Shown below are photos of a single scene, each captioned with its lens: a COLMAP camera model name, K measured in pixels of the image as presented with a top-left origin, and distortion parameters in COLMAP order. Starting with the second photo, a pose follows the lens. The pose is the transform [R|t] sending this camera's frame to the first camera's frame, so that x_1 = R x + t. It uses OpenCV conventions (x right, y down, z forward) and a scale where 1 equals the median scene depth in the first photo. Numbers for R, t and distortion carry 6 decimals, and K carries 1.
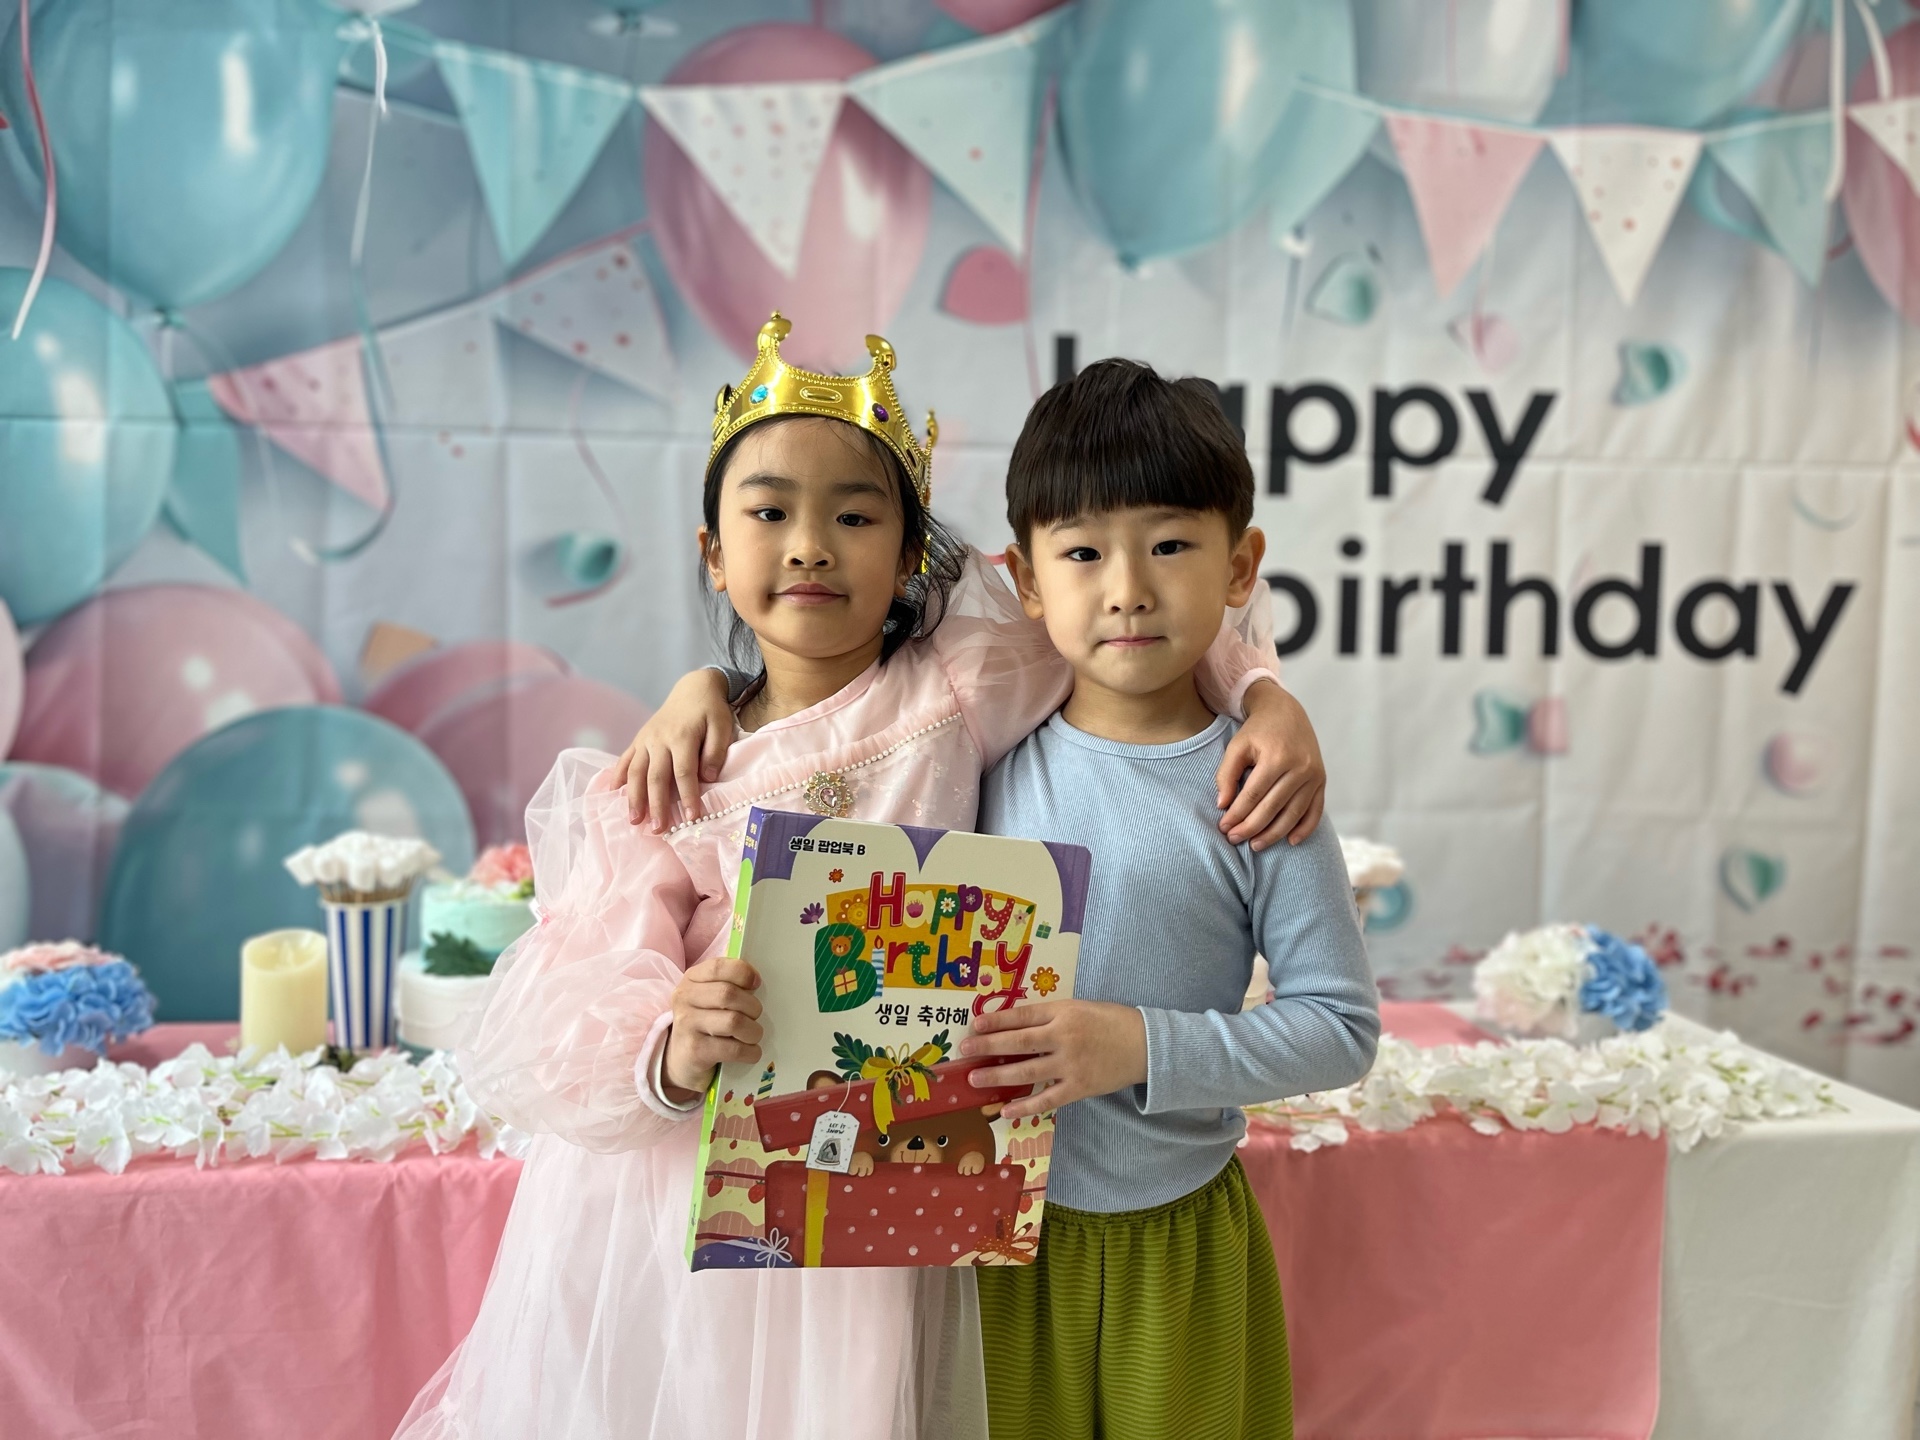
lens RADIAL K [[1454.1, 0, 961.1], [0, 1454.1, 704.7], [0, 0, 1]] dist [0.050398, -0.065466]
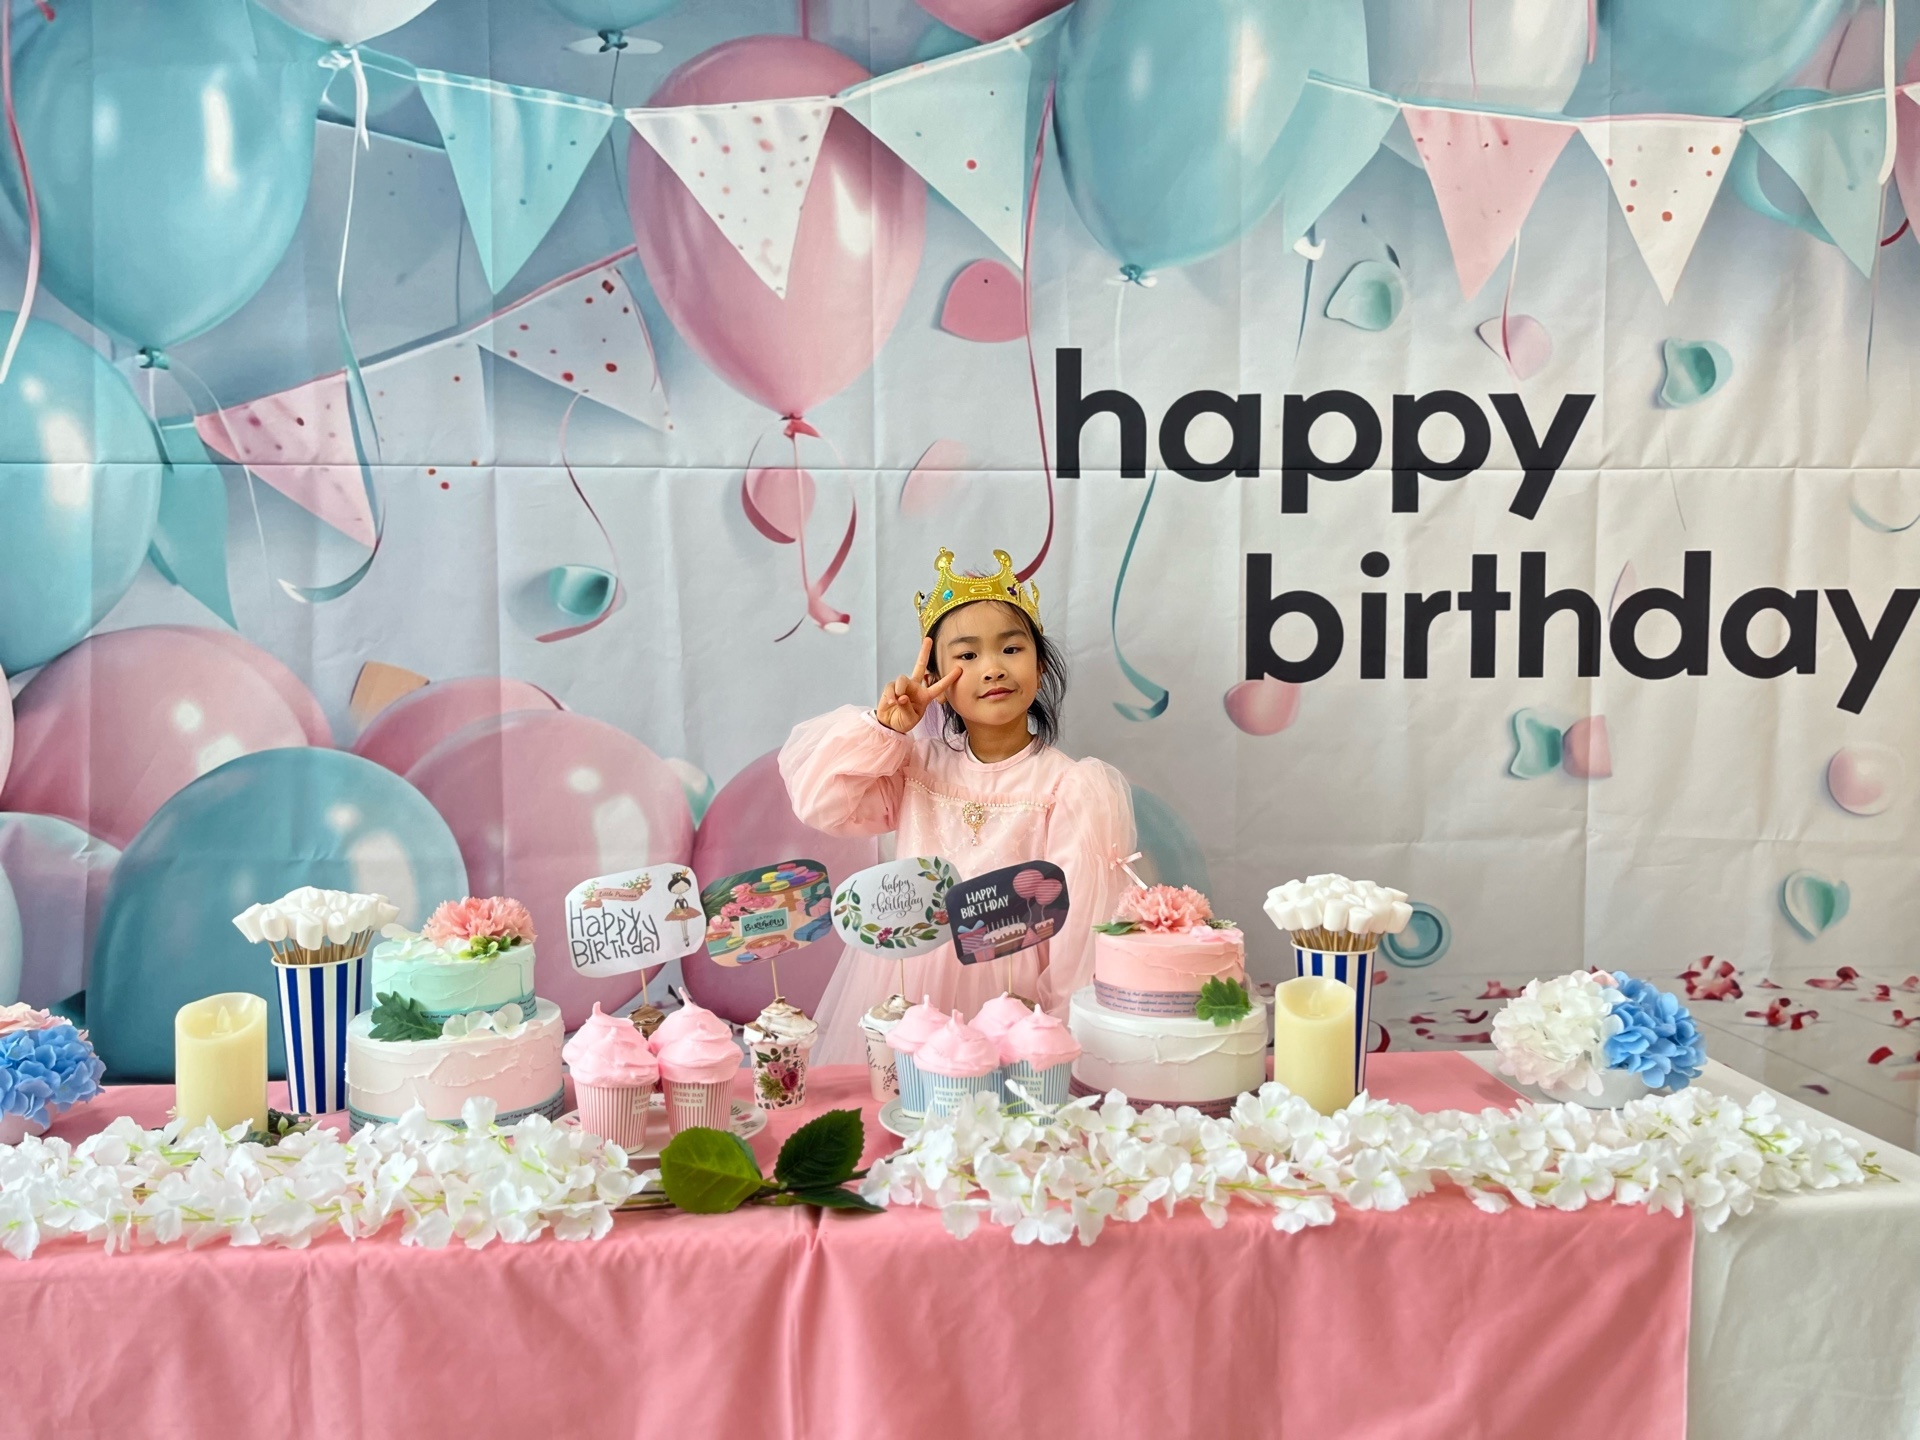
lens RADIAL K [[1447.3, 0, 960.0], [0, 1447.3, 720.0], [0, 0, 1]] dist [0.055684, -0.071761]
pose [[0.998856, -0.016075, -0.045035, 0.041439], [0.016097, 0.999870, 0.000131, -0.011122], [0.045027, -0.000855, 0.998985, 0.041850]]
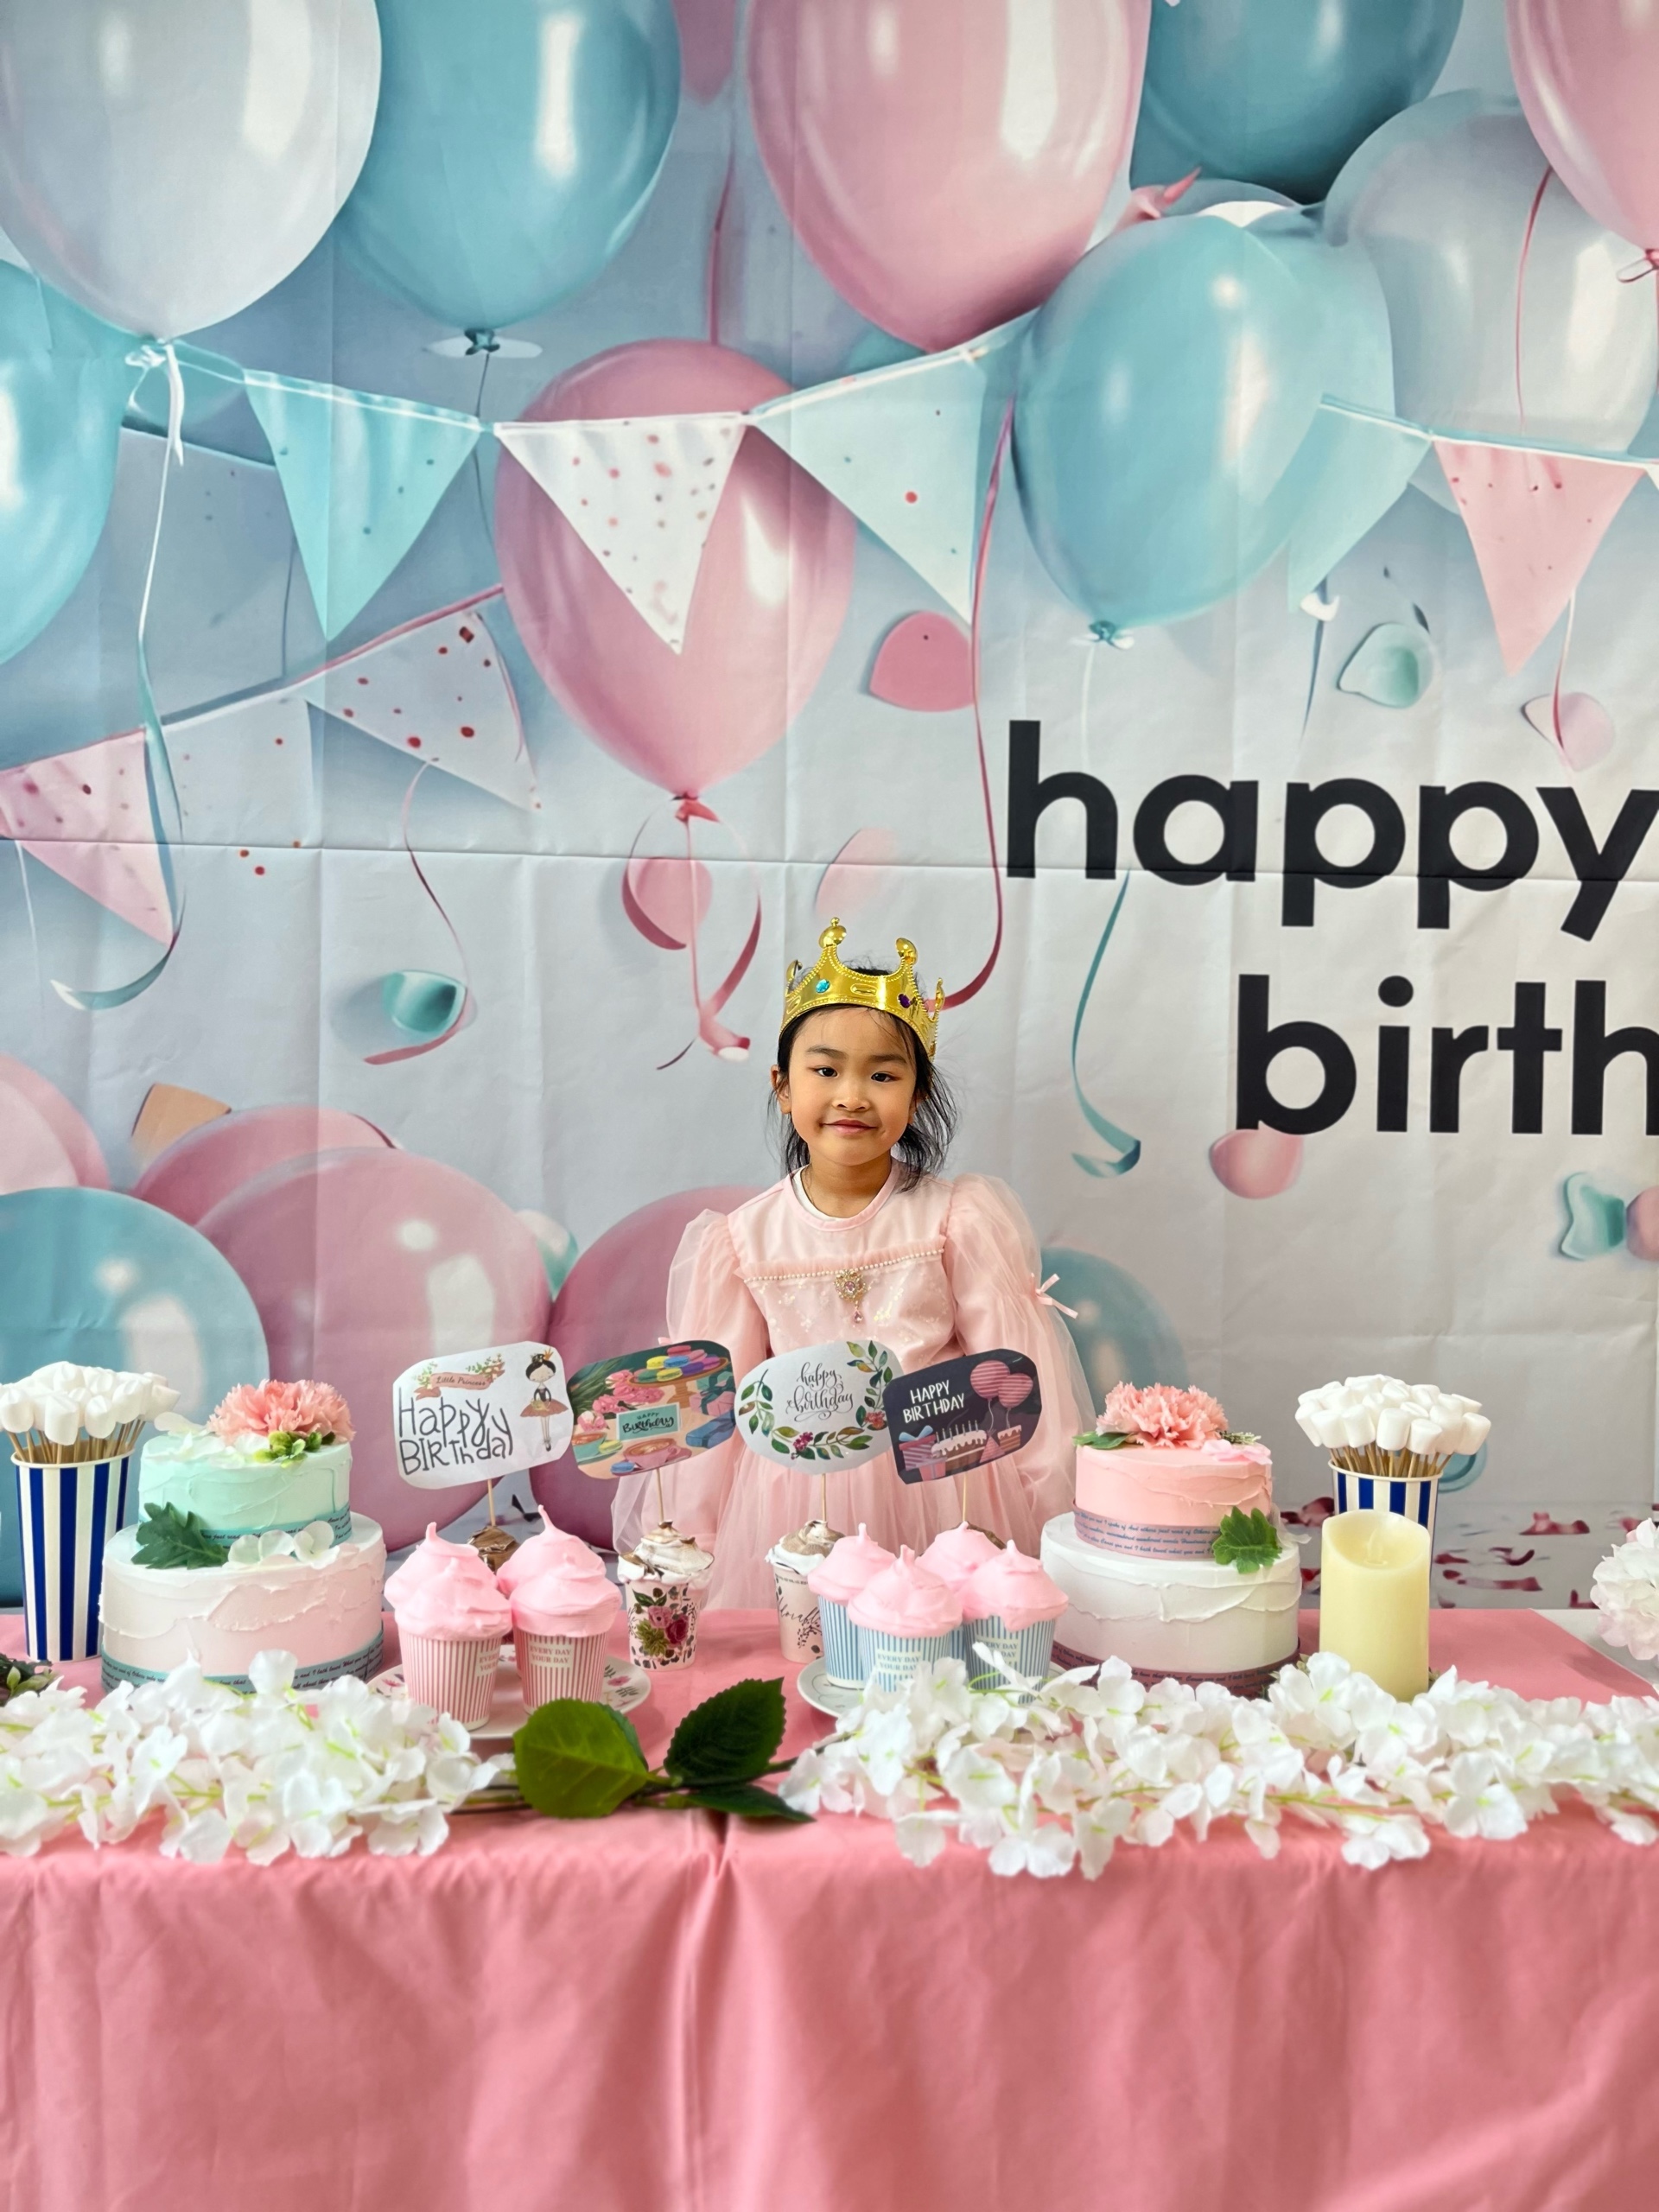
lens RADIAL K [[1667.4, 0, 834.7], [0, 1667.4, 1103.9], [0, 0, 1]] dist [0.055684, -0.071761]
pose [[0.998752, 0.003189, -0.049844, 0.015572], [-0.005497, 0.998916, -0.046228, -0.005123], [0.049642, 0.046444, 0.997687, 0.107771]]
